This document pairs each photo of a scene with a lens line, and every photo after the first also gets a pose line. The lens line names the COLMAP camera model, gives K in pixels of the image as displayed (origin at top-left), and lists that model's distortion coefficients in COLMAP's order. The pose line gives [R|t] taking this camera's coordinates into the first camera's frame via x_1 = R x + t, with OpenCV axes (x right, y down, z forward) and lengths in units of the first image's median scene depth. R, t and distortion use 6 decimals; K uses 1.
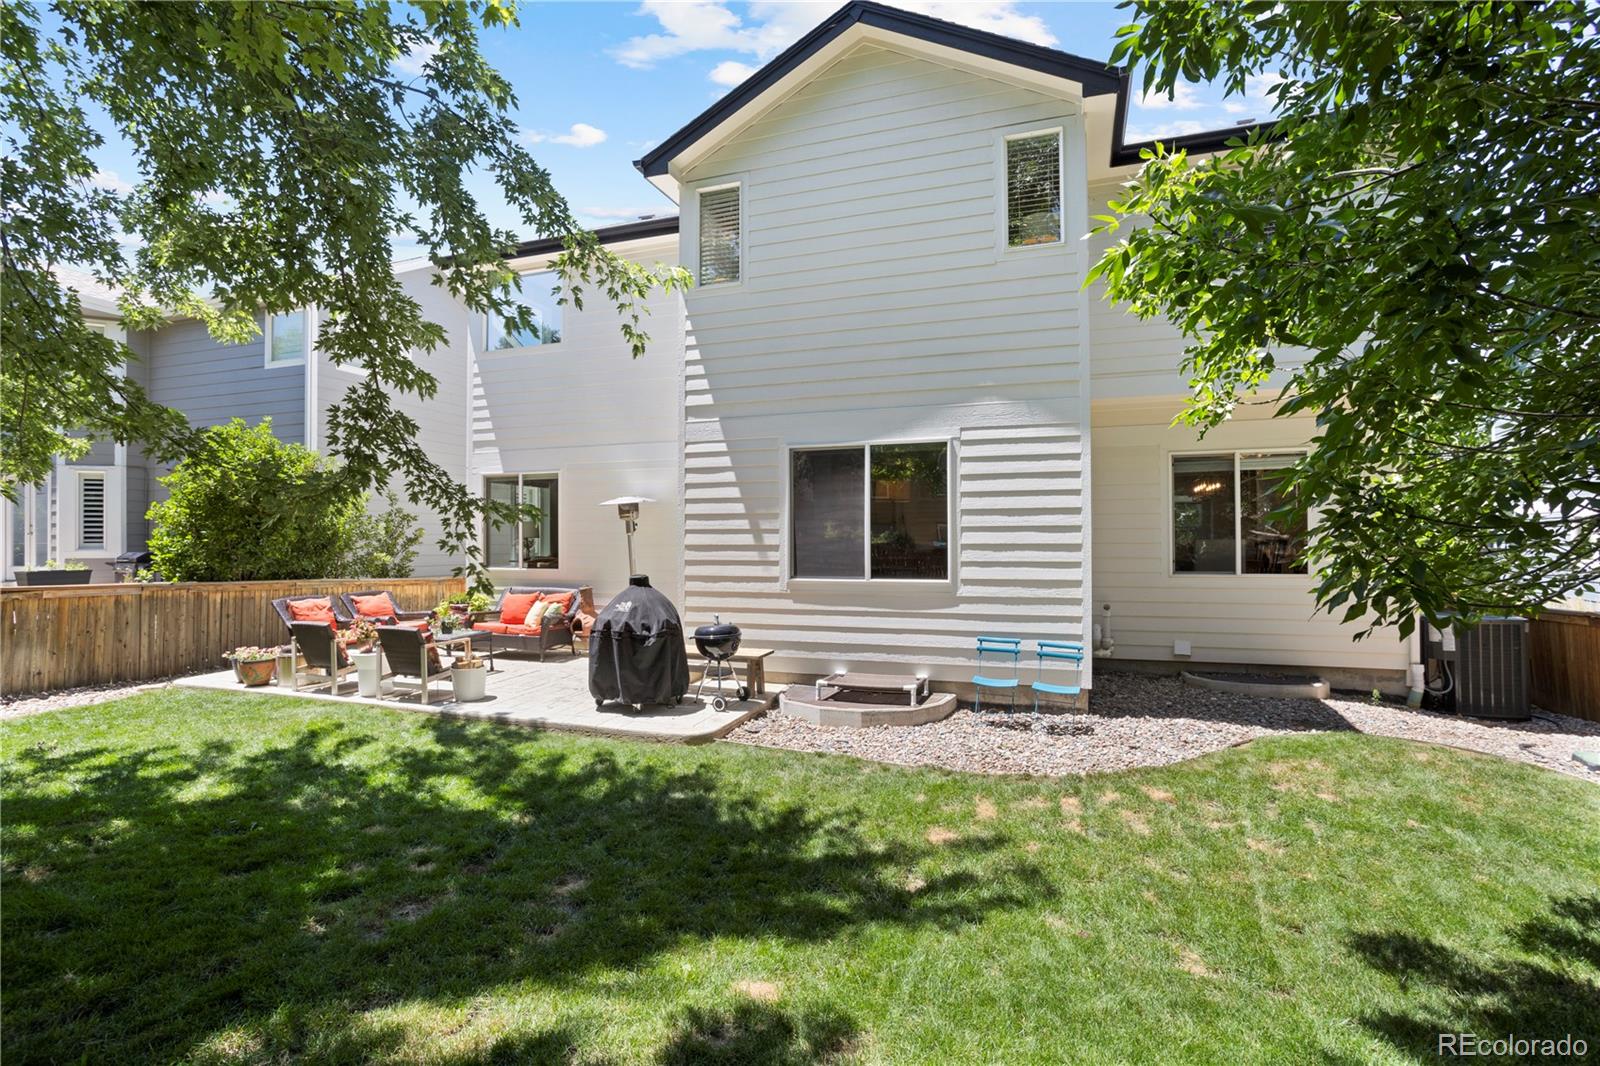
lens RADIAL K [[747.2, 0, 799.2], [0, 747.2, 532.6], [0, 0, 1]] dist [-0.020366, 0.001316]
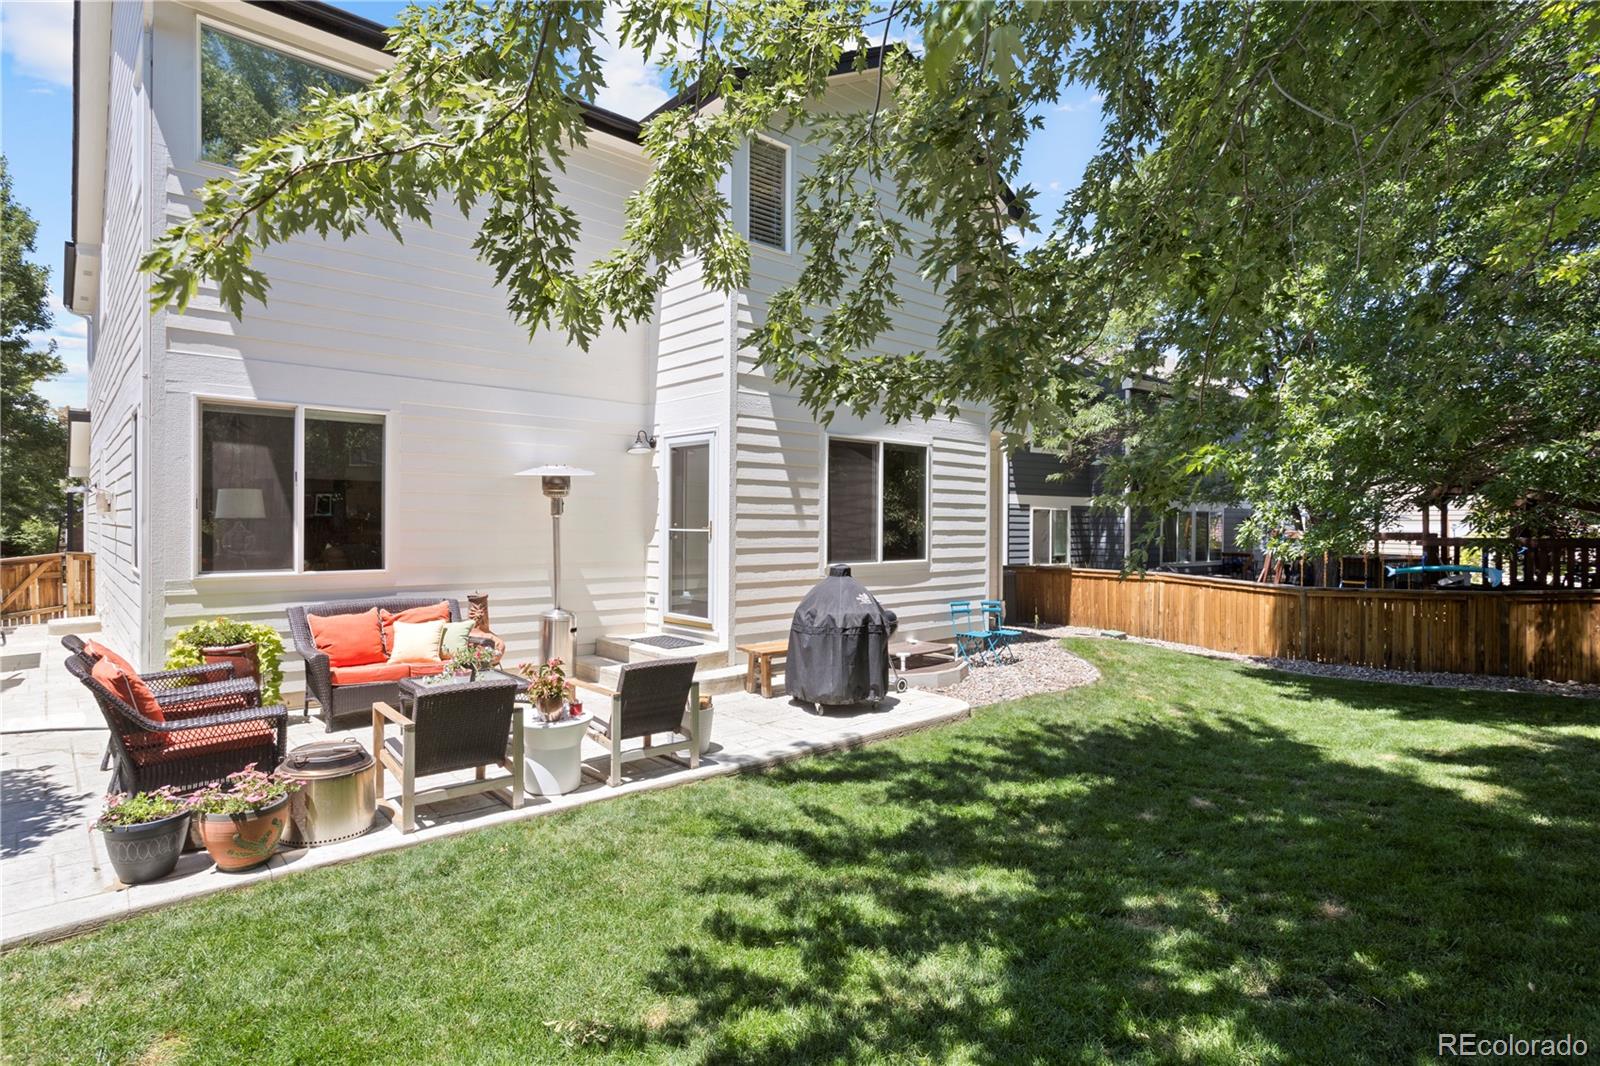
lens RADIAL K [[825.0, 0, 799.3], [0, 825.0, 529.1], [0, 0, 1]] dist [-0.003194, -0.000067]
pose [[0.475753, -0.002747, 0.879575, -1.094628], [-0.017273, 0.999773, 0.012465, 0.000083], [-0.879409, -0.021123, 0.475597, 0.537506]]
